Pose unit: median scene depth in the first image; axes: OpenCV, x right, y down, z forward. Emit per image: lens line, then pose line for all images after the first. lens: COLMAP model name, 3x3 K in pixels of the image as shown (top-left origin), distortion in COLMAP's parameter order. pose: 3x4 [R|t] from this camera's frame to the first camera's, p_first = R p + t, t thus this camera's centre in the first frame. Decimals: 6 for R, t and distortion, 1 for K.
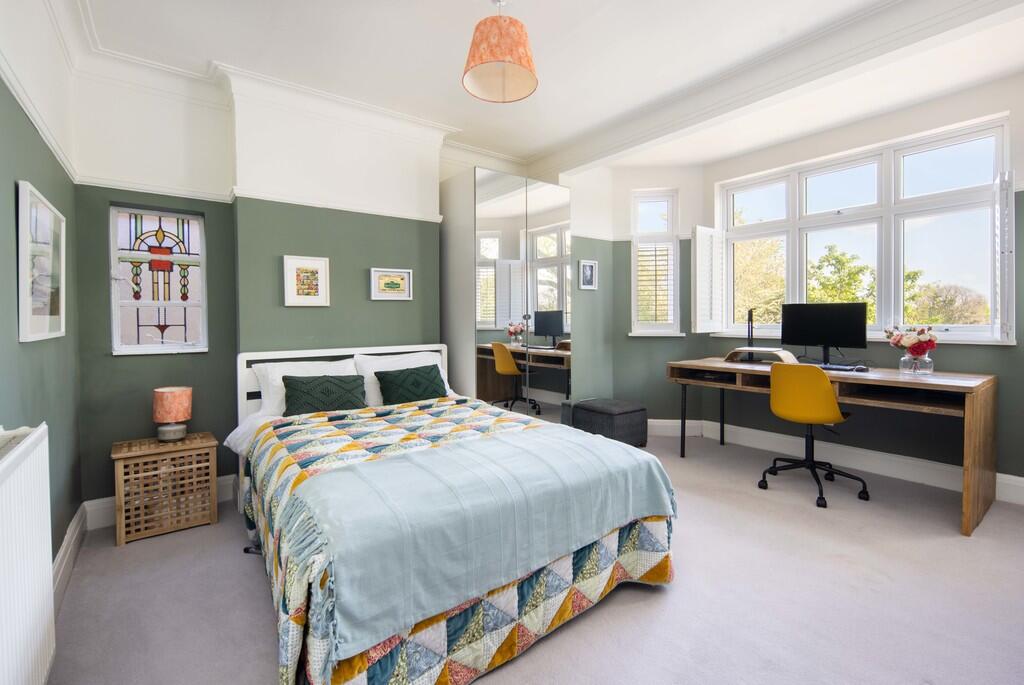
lens RADIAL K [[483.3, 0, 510.8], [0, 483.3, 318.3], [0, 0, 1]] dist [0.014629, -0.010282]
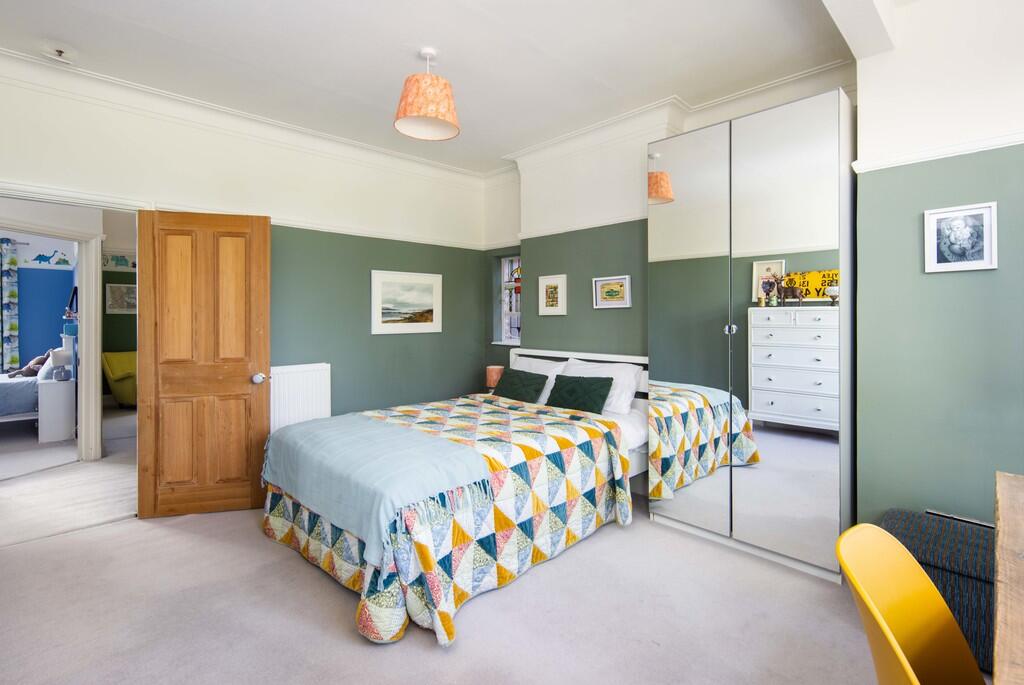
lens RADIAL K [[483.3, 0, 510.8], [0, 483.3, 318.3], [0, 0, 1]] dist [0.014629, -0.010282]
pose [[0.084622, 0.008593, -0.996376, 0.709692], [-0.001827, 0.999962, 0.008469, -0.024545], [0.996411, 0.001104, 0.084635, 0.700330]]
